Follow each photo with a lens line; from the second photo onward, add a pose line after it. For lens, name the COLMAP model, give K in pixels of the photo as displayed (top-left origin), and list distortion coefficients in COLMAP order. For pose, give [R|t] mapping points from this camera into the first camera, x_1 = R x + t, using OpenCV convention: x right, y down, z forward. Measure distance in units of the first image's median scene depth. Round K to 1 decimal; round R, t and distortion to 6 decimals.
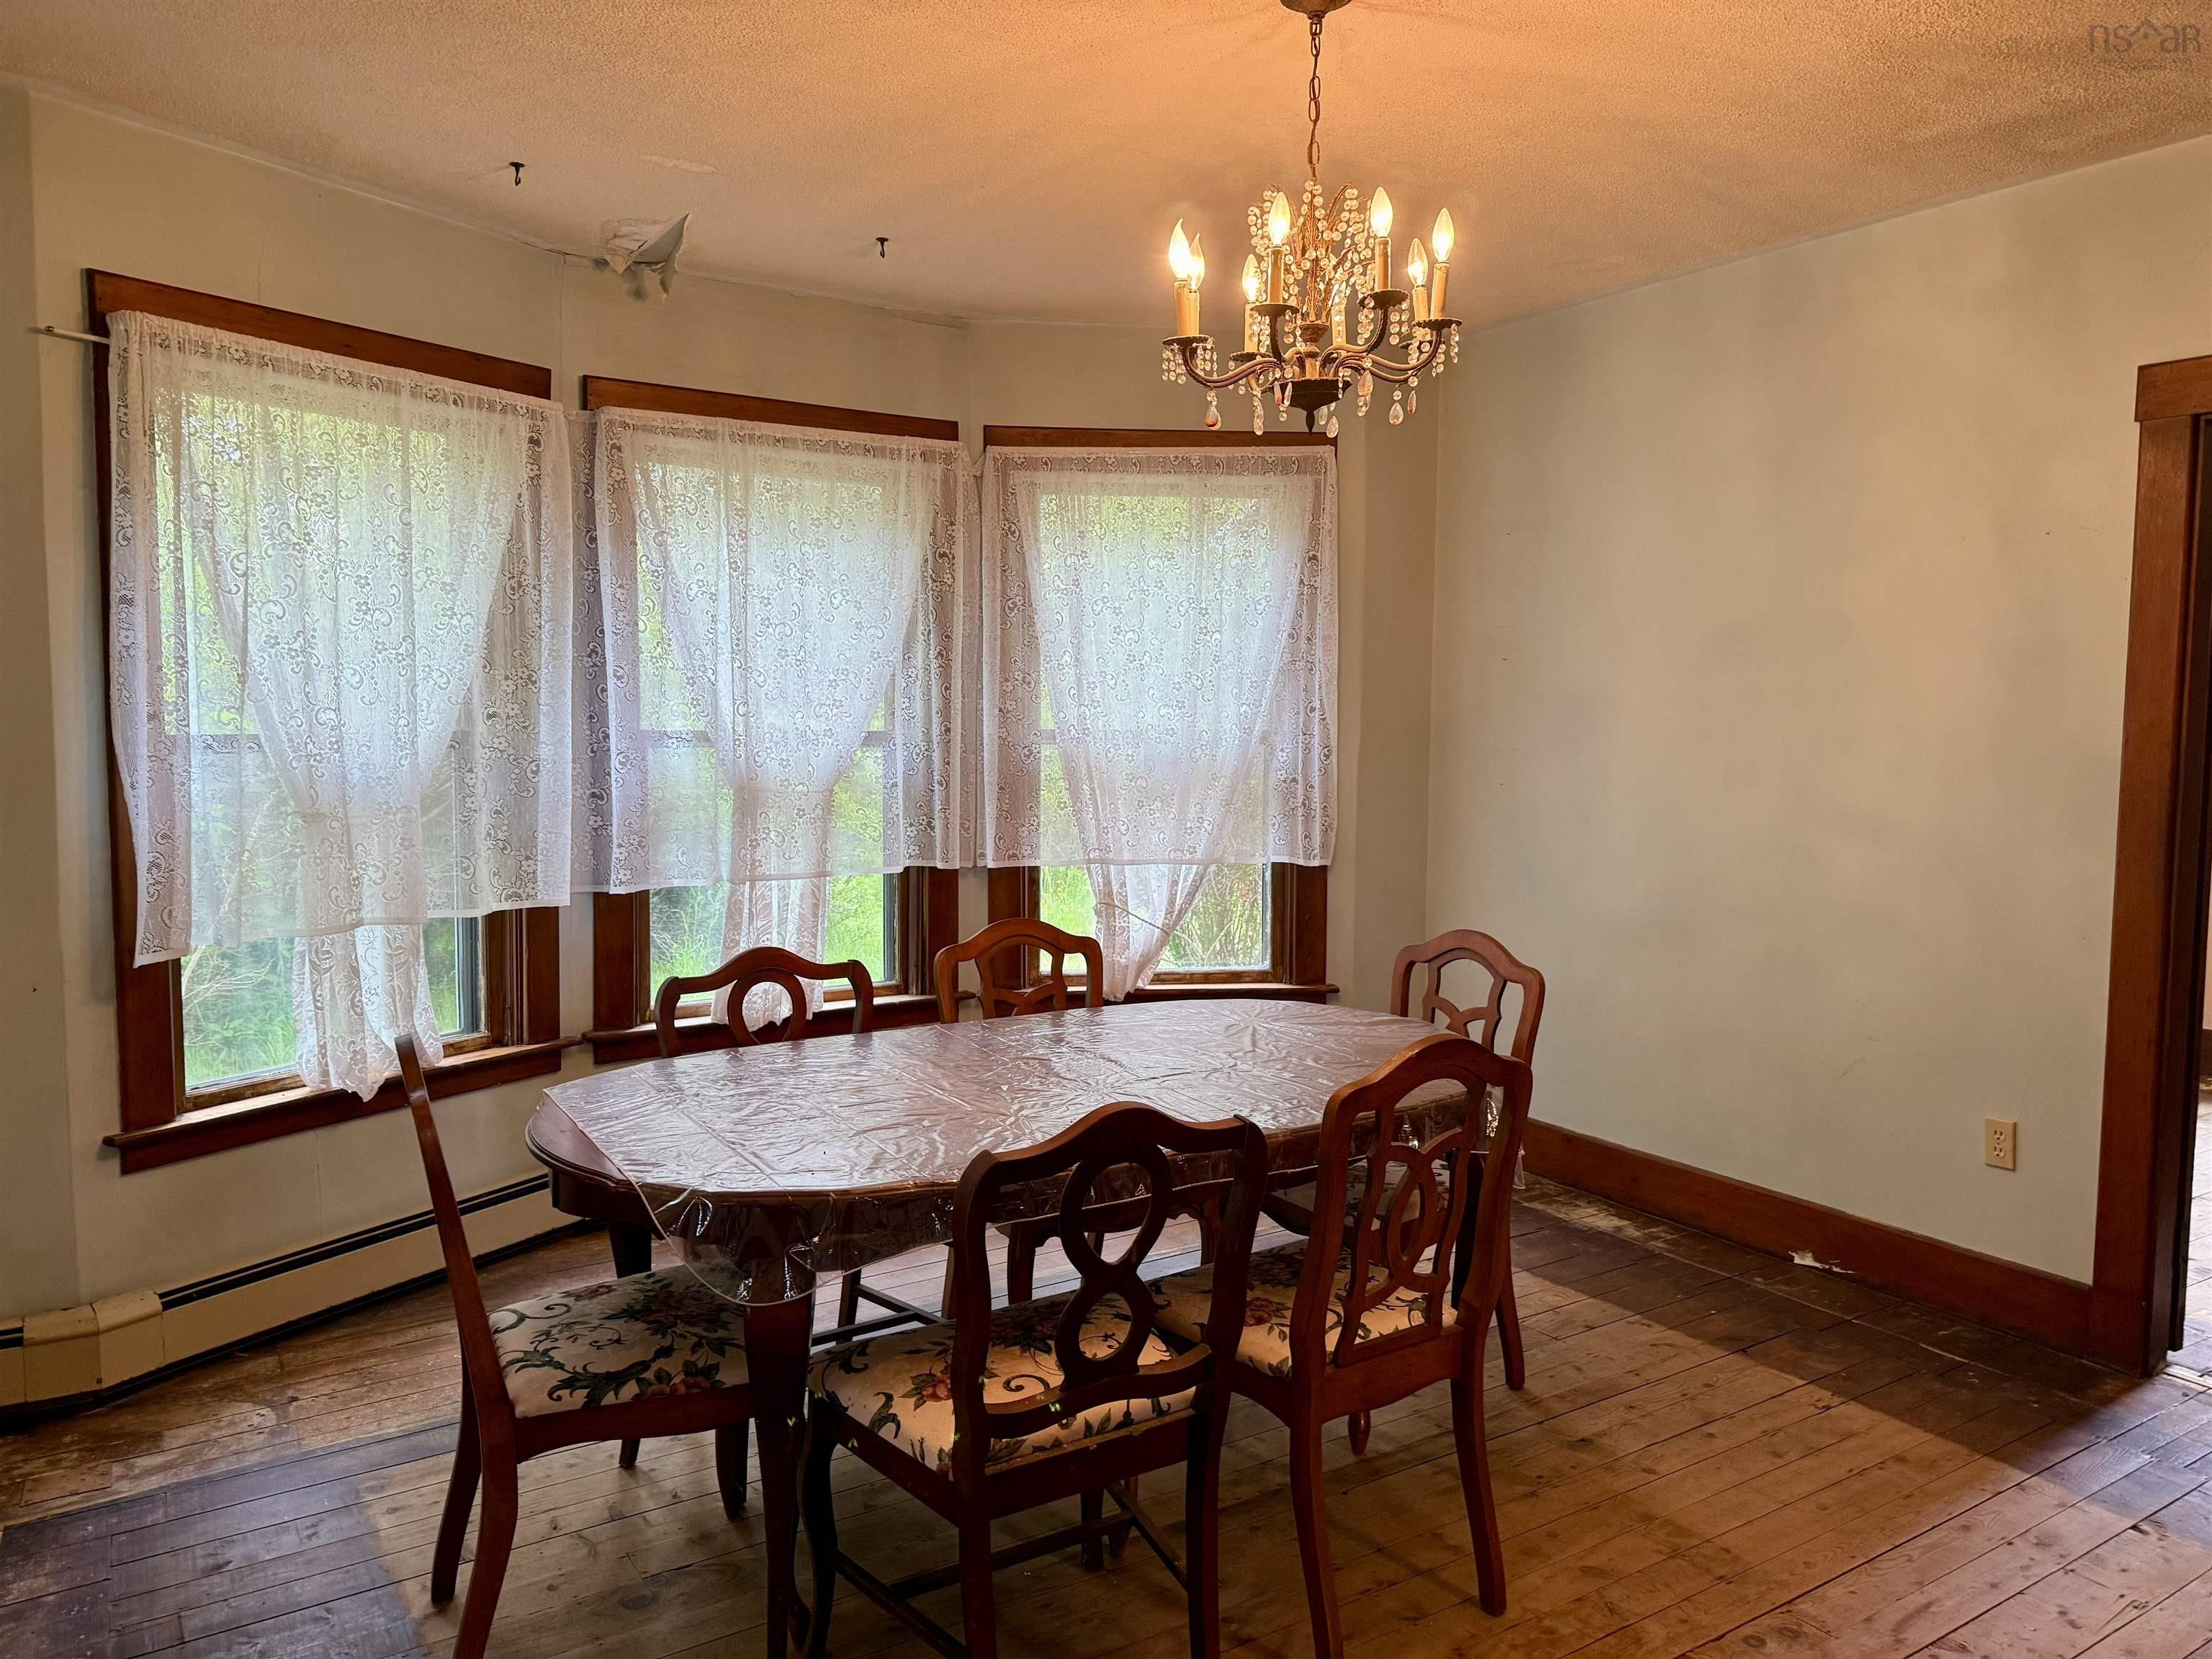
lens RADIAL K [[1543.1, 0, 1106.0], [0, 1543.1, 829.5], [0, 0, 1]] dist [0.137321, -0.264459]
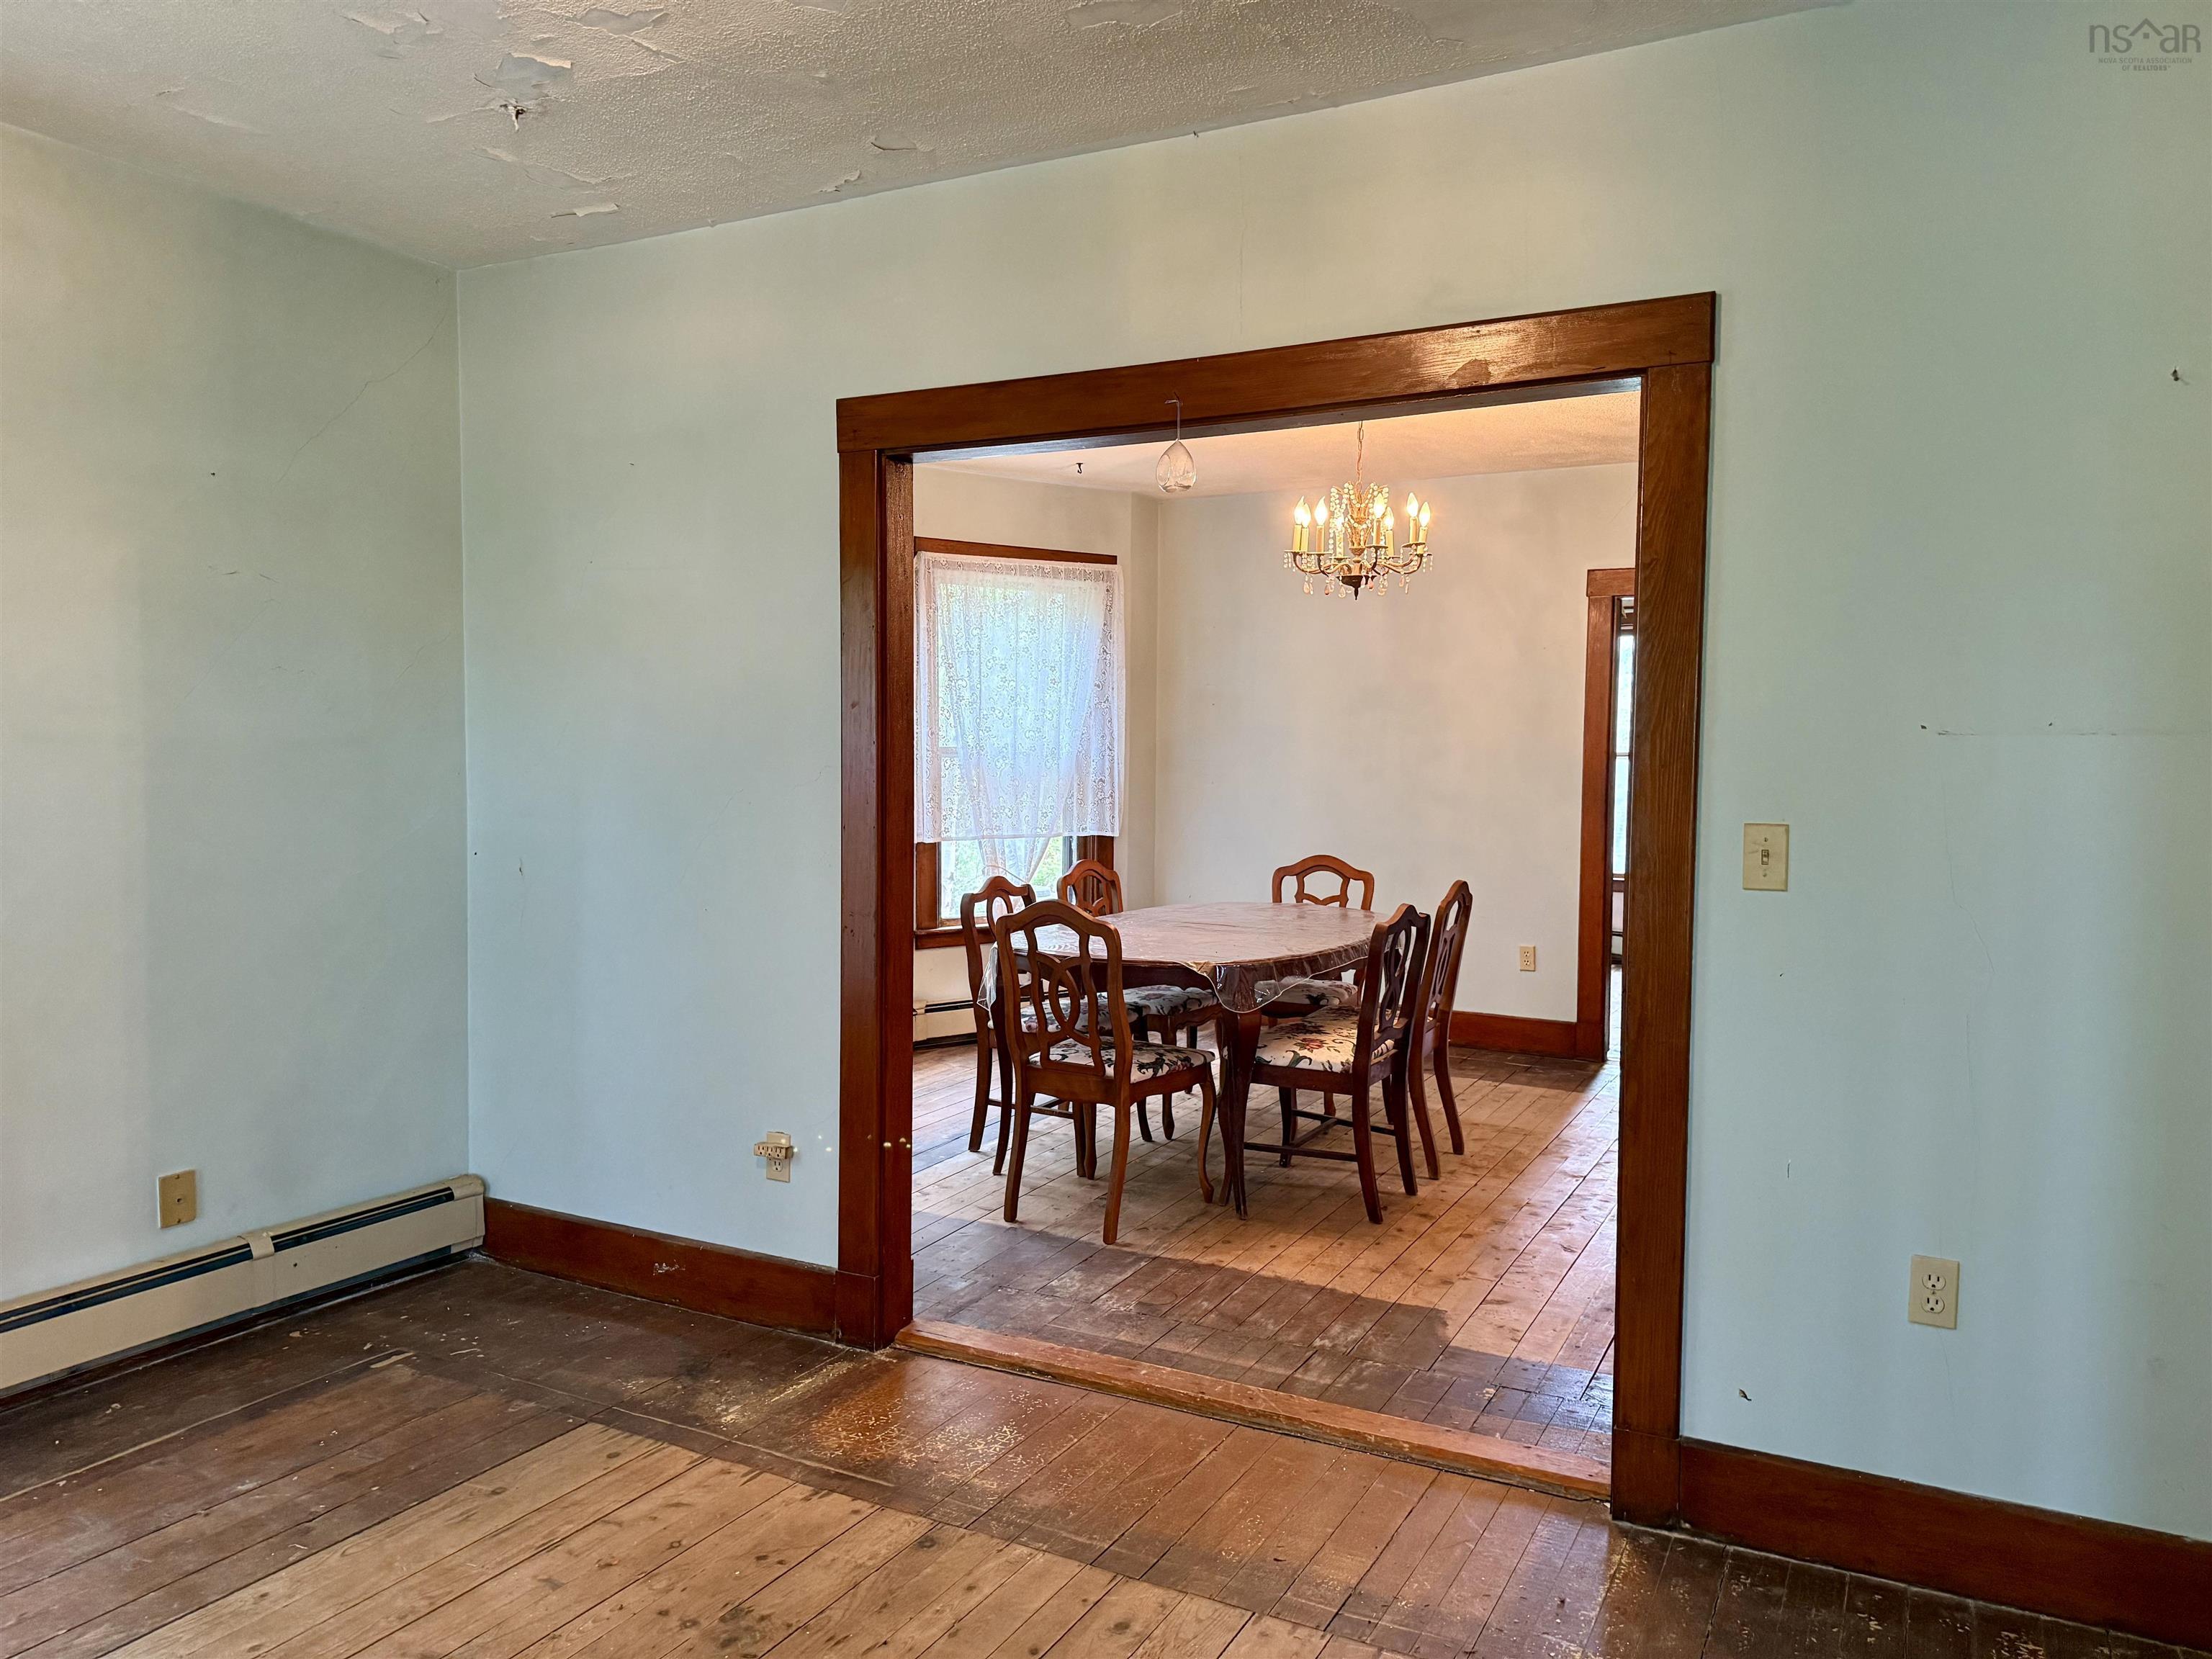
lens RADIAL K [[1574.8, 0, 1106.0], [0, 1574.8, 829.5], [0, 0, 1]] dist [0.145738, 0.000446]
pose [[0.861994, -0.022064, 0.506438, -0.901504], [0.032695, 0.999392, -0.012108, 0.047229], [-0.505863, 0.026995, 0.862191, -0.463524]]
